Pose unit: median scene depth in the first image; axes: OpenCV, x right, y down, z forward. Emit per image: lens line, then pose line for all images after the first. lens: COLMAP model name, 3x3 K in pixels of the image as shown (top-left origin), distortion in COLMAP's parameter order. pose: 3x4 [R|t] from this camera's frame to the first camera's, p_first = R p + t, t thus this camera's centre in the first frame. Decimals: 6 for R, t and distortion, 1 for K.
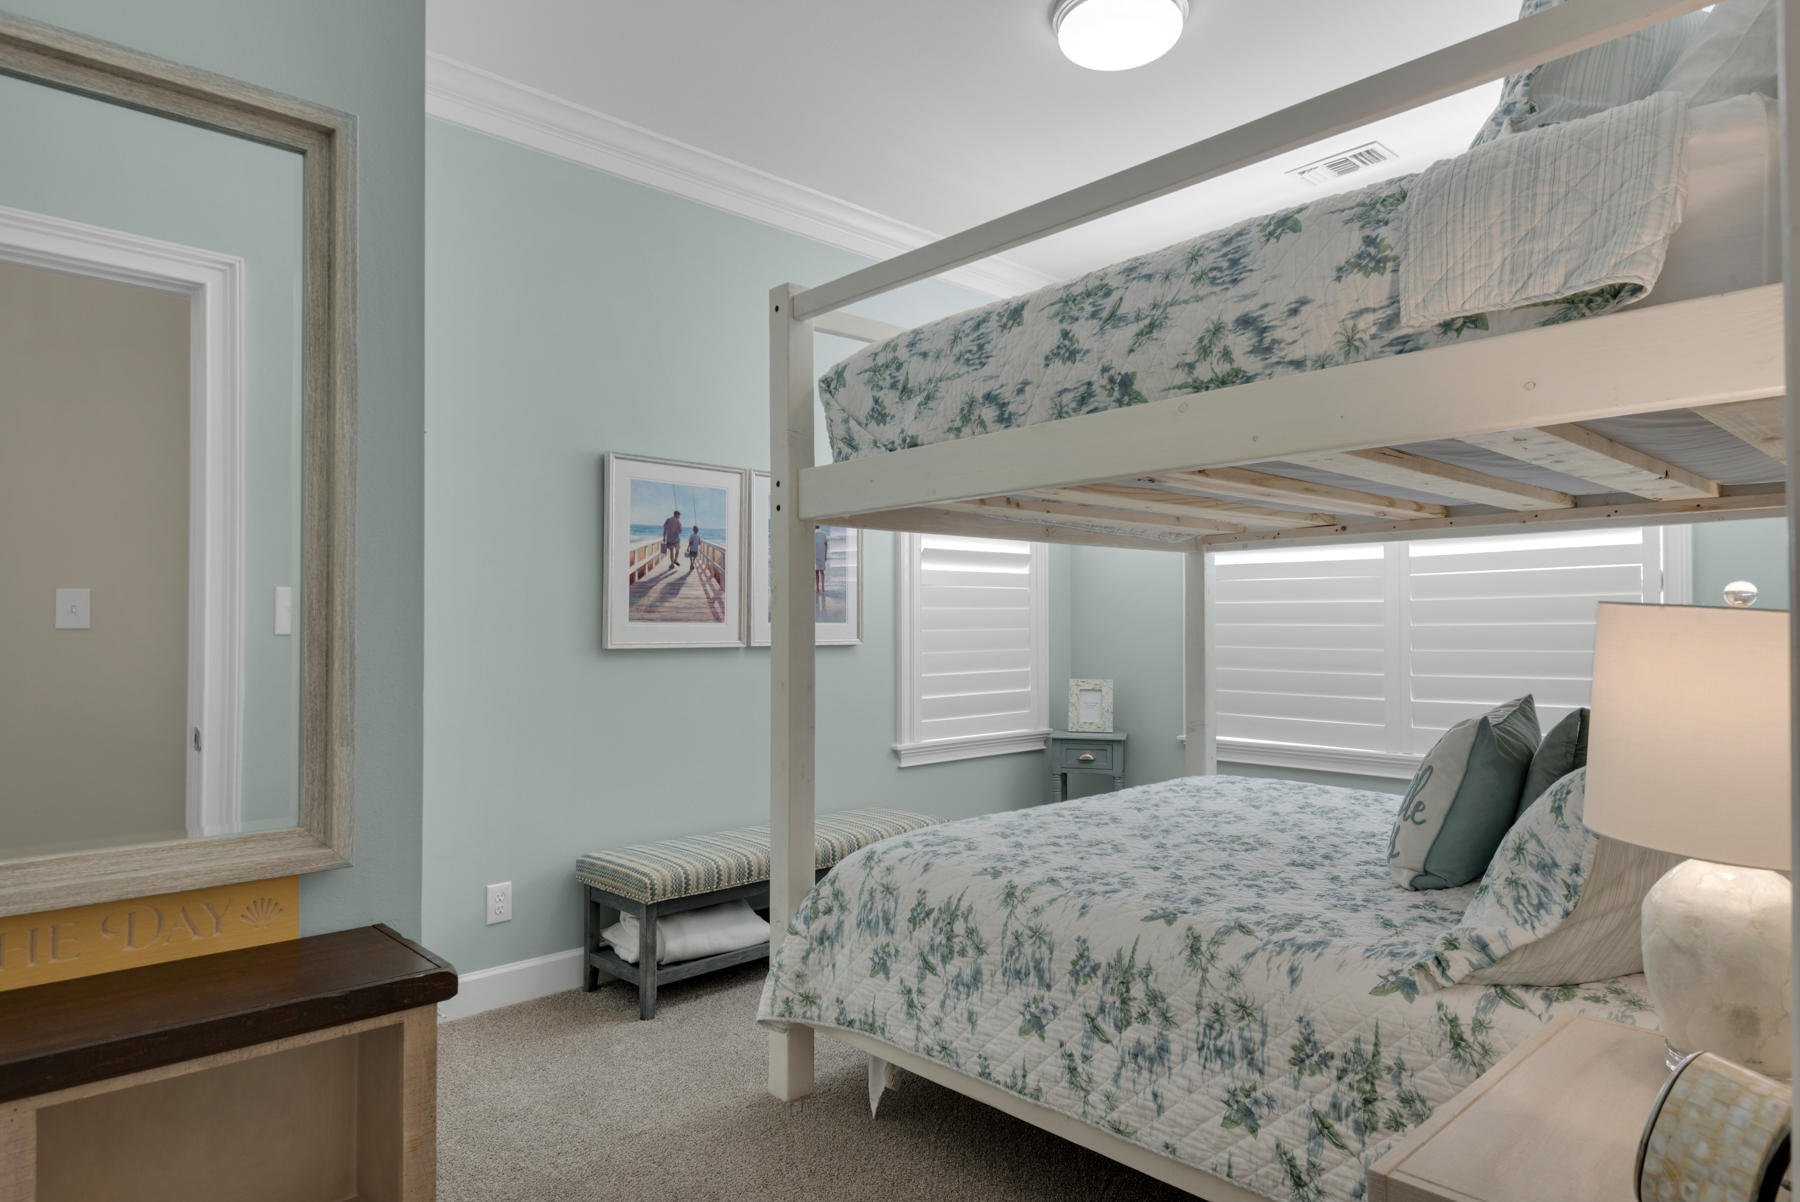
lens RADIAL K [[1069.1, 0, 901.1], [0, 1069.1, 608.4], [0, 0, 1]] dist [0.039472, -0.046340]
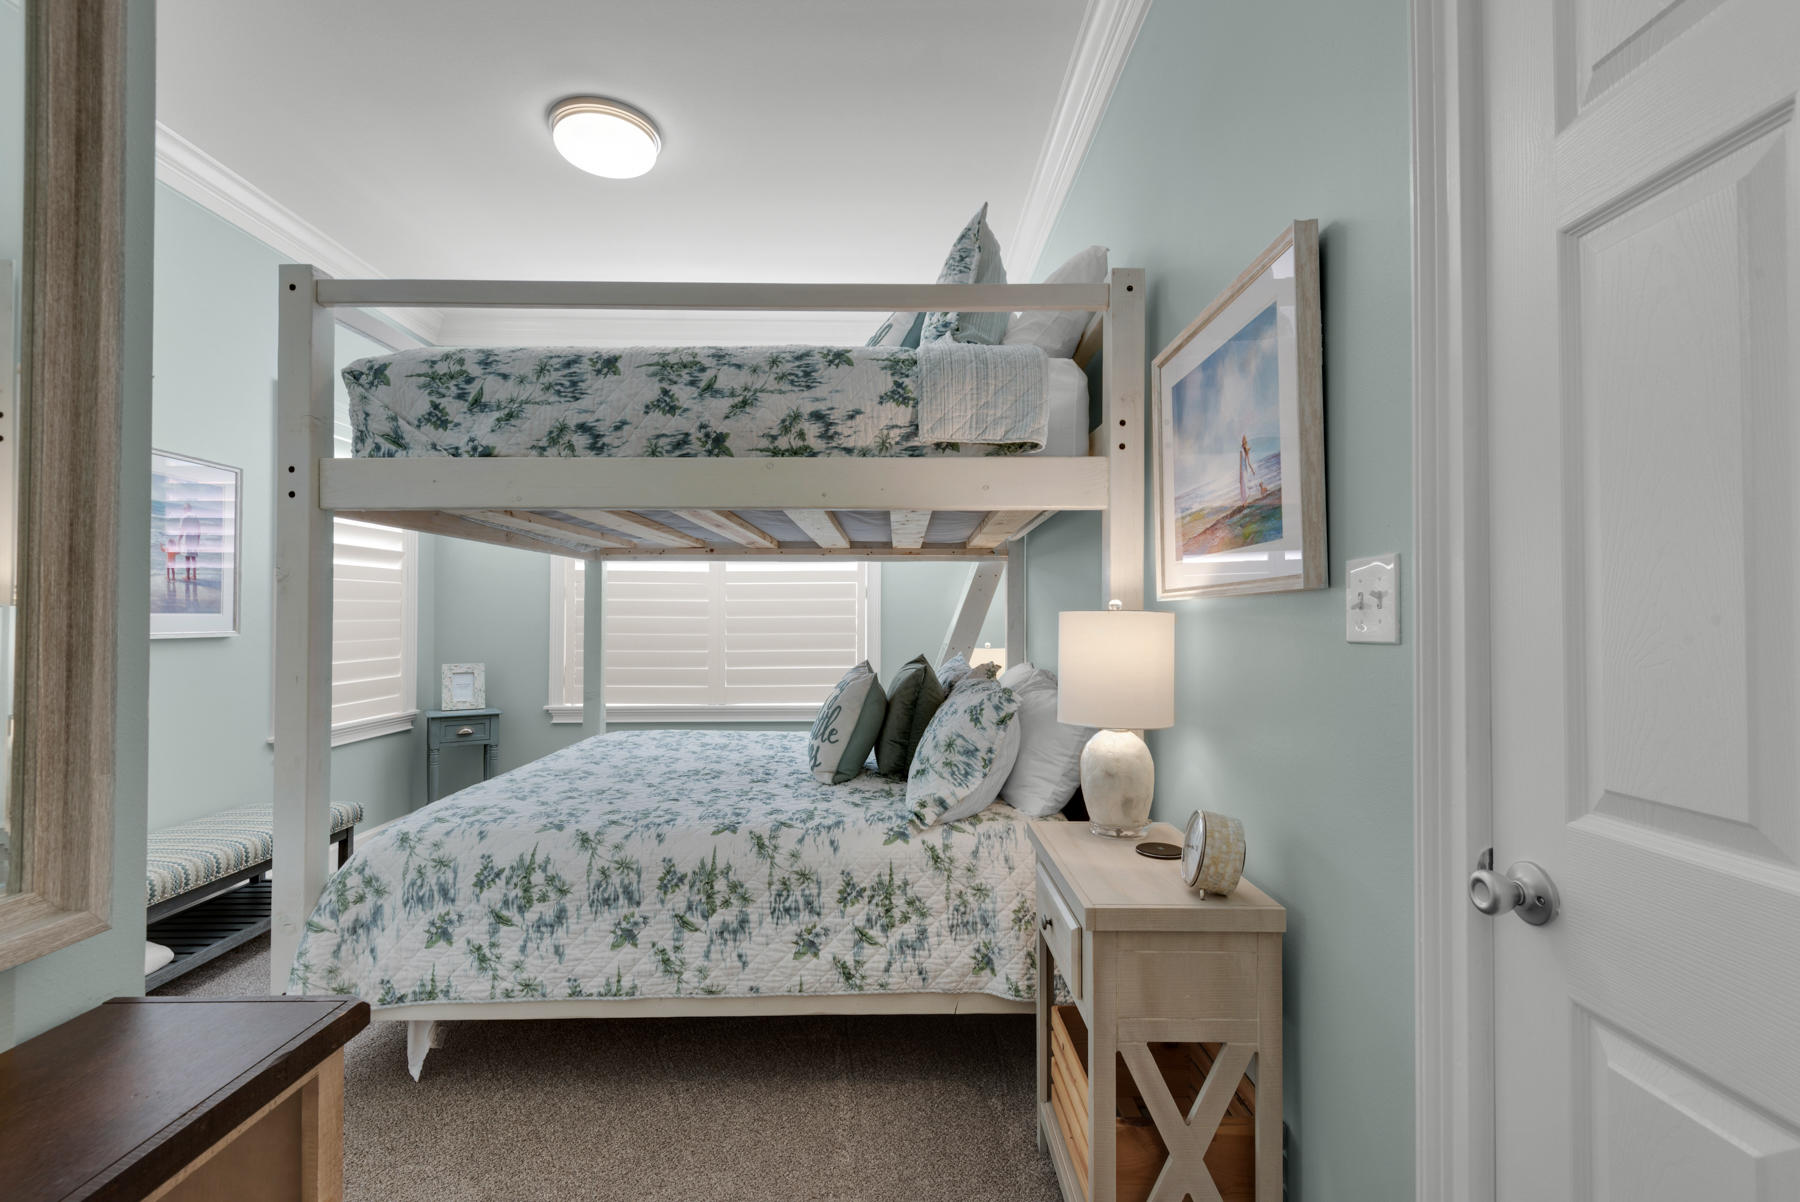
lens RADIAL K [[819.1, 0, 902.8], [0, 819.1, 606.3], [0, 0, 1]] dist [0.037781, -0.024449]
pose [[0.669807, 0.013656, 0.742410, -0.409671], [-0.015673, 0.999868, -0.004251, 0.001620], [-0.742370, -0.008788, 0.669932, 0.130281]]
